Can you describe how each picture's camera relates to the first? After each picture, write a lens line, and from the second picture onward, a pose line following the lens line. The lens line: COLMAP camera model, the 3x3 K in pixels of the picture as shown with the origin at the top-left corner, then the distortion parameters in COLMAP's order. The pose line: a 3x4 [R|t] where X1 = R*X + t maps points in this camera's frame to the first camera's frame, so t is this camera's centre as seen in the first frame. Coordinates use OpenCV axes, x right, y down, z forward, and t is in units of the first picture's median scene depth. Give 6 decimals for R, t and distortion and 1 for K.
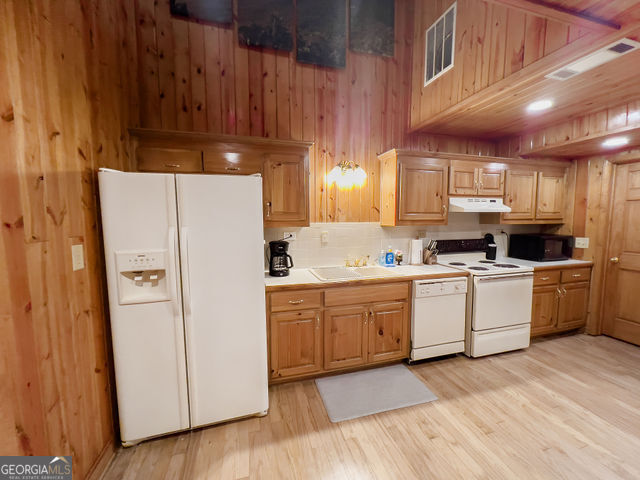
lens RADIAL K [[257.1, 0, 320.0], [0, 257.1, 240.0], [0, 0, 1]] dist [-0.004796, -0.000549]
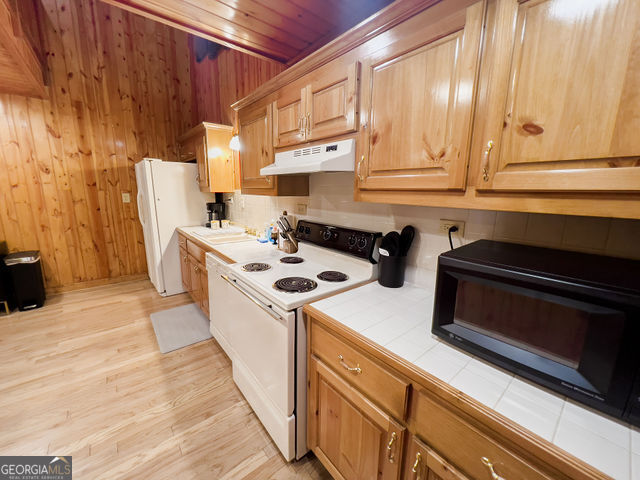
lens RADIAL K [[259.6, 0, 320.0], [0, 259.6, 240.0], [0, 0, 1]] dist [0.000667, 0.000433]
pose [[0.394637, 0.186444, -0.899722, 1.781565], [-0.096680, 0.982187, 0.161127, -0.100612], [0.913737, 0.023398, 0.405632, 1.269037]]
